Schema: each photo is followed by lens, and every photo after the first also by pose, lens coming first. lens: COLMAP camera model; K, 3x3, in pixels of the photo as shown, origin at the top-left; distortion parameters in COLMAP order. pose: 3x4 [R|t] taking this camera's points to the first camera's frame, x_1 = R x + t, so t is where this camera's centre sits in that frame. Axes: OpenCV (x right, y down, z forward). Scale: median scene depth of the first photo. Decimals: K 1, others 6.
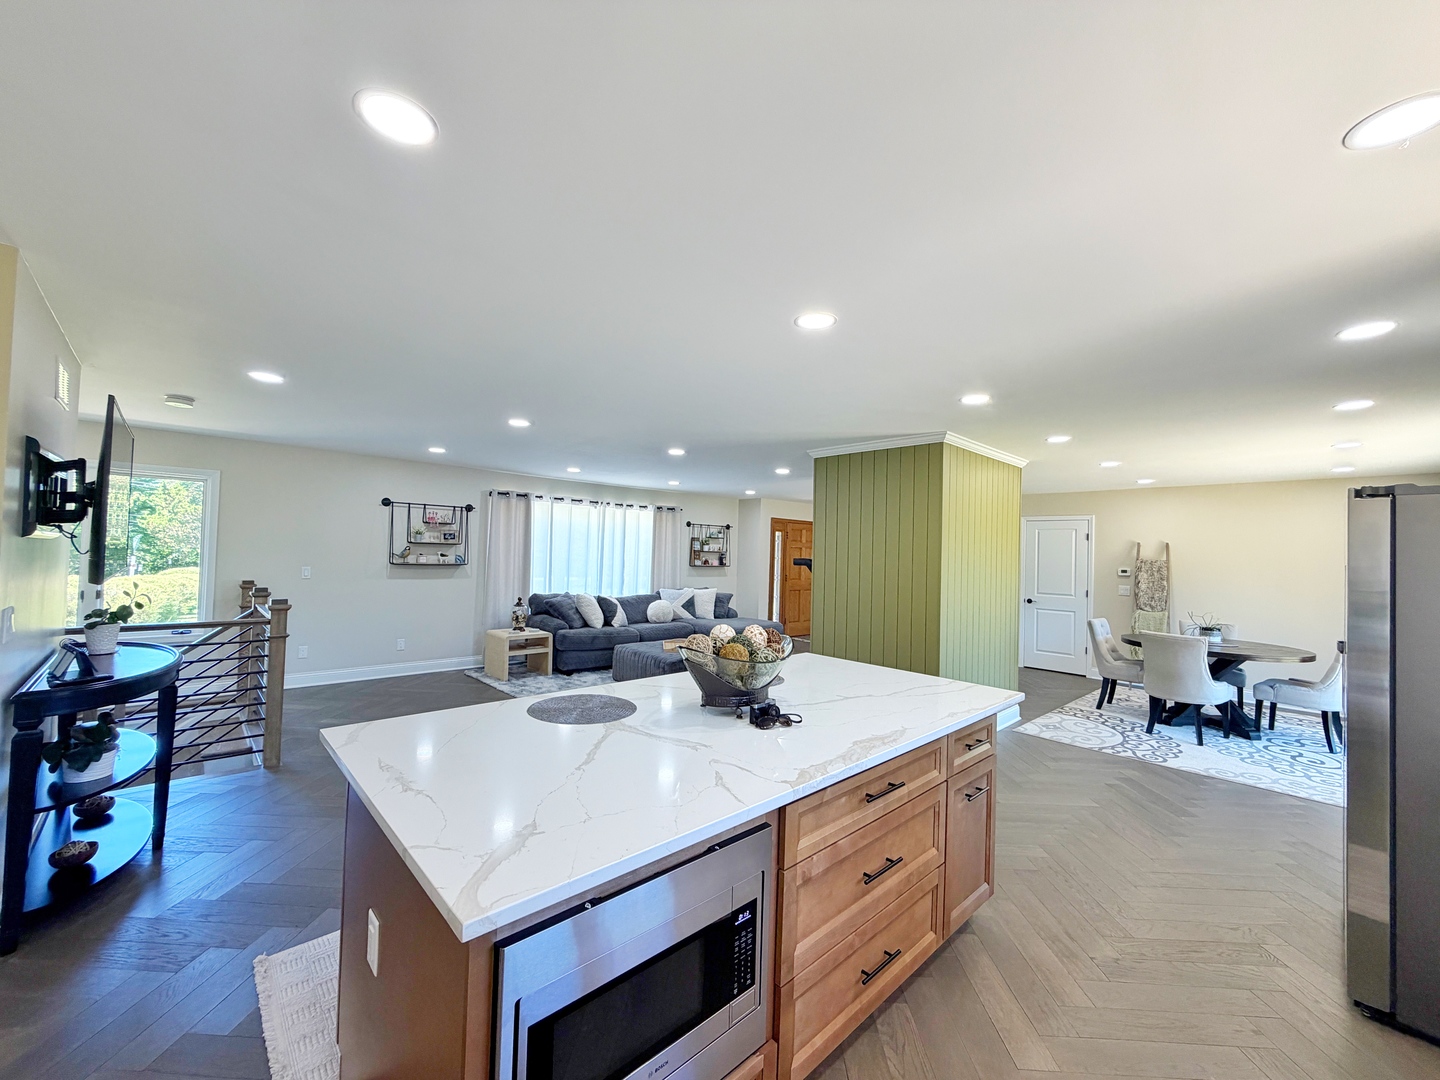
lens RADIAL K [[576.1, 0, 720.0], [0, 576.1, 540.0], [0, 0, 1]] dist [-0.002306, 0.000745]
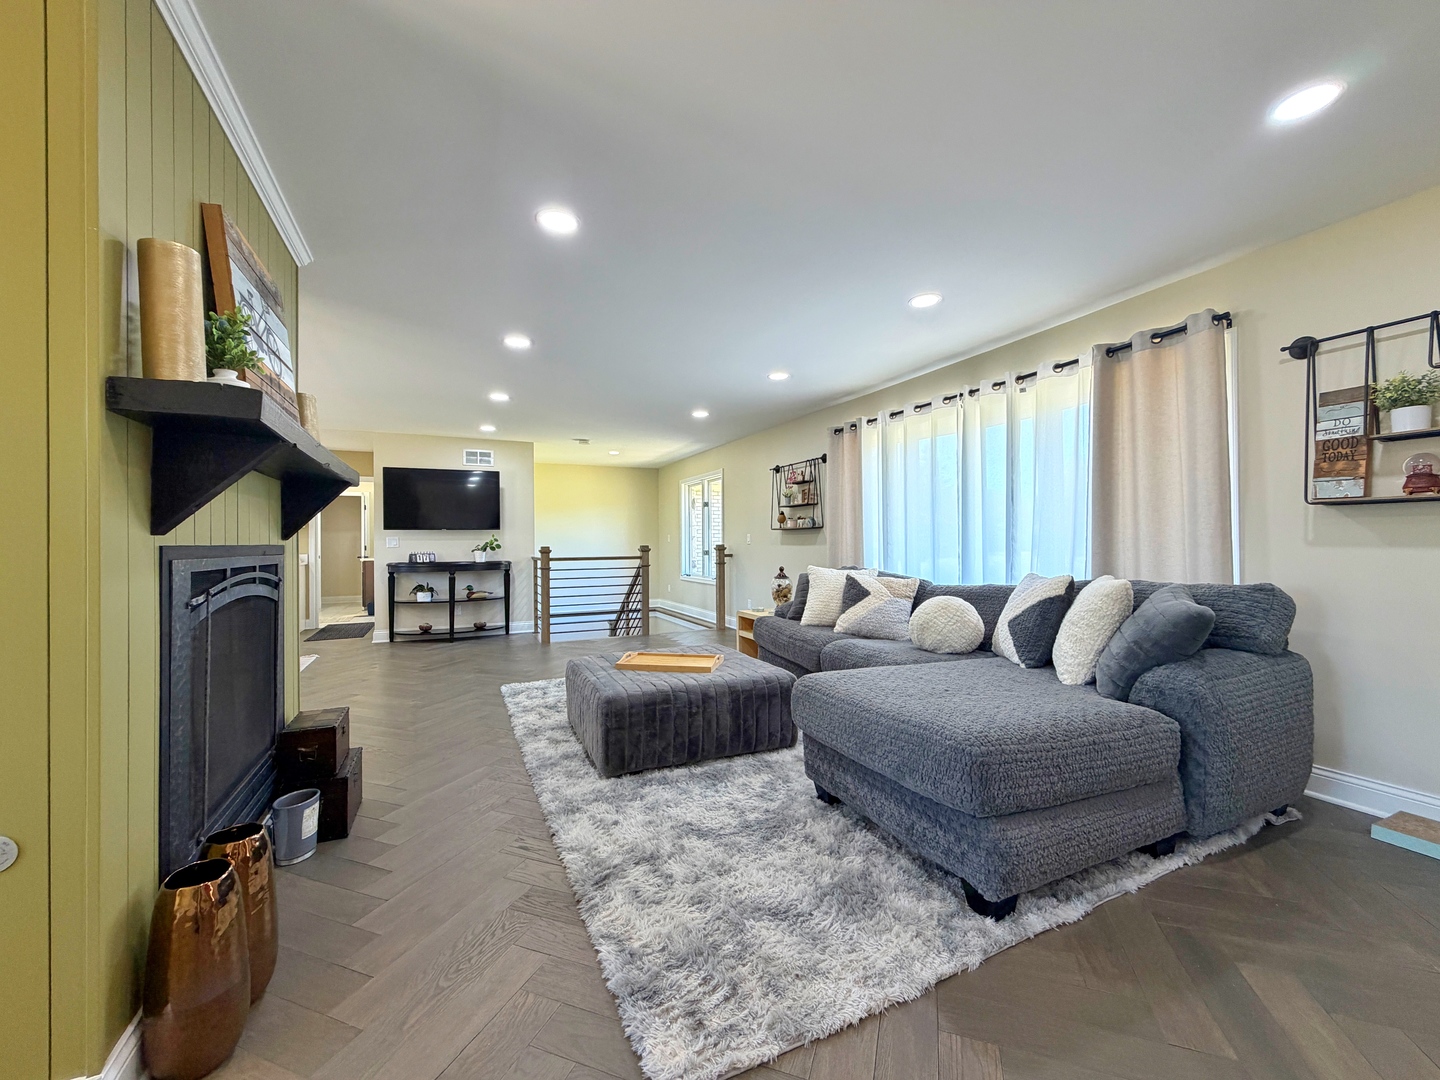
lens RADIAL K [[576.1, 0, 720.0], [0, 576.1, 540.0], [0, 0, 1]] dist [-0.002306, 0.000745]
pose [[-0.312619, -0.027839, -0.949471, 0.339045], [0.026236, 0.998936, -0.037928, 0.077198], [0.949516, -0.036767, -0.311556, 0.988520]]
